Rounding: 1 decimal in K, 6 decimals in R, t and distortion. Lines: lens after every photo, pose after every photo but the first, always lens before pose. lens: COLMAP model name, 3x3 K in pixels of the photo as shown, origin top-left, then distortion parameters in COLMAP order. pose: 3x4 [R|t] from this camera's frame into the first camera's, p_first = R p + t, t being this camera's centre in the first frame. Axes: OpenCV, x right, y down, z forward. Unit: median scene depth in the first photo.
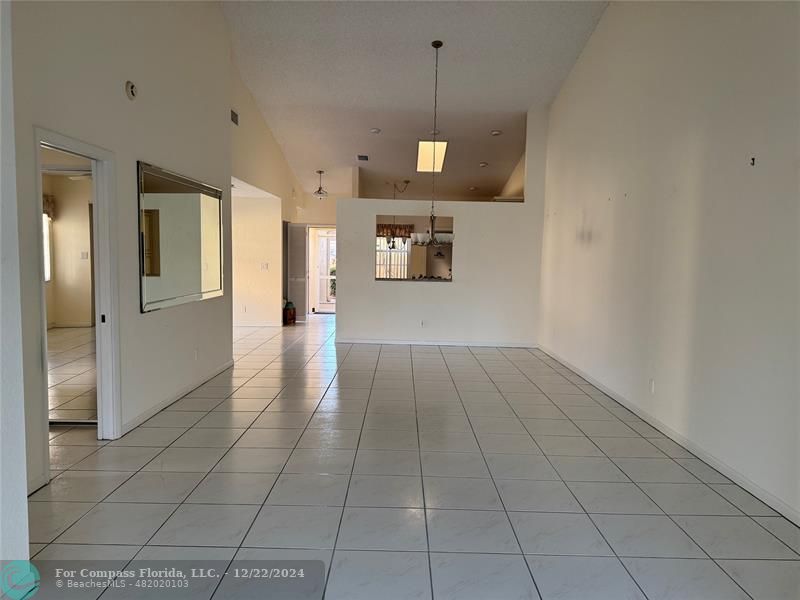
lens RADIAL K [[557.2, 0, 400.0], [0, 557.2, 300.0], [0, 0, 1]] dist [0.147801, -0.224862]
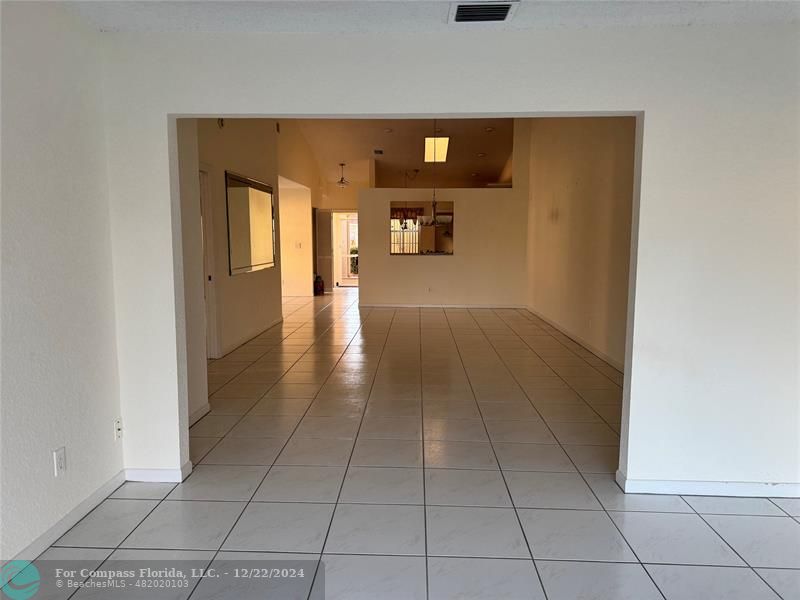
lens RADIAL K [[557.2, 0, 400.0], [0, 557.2, 300.0], [0, 0, 1]] dist [0.147801, -0.224862]
pose [[0.999395, -0.016542, -0.030582, 0.010820], [0.017519, 0.999335, 0.031986, 0.020778], [0.030033, -0.032502, 0.999020, -0.189176]]
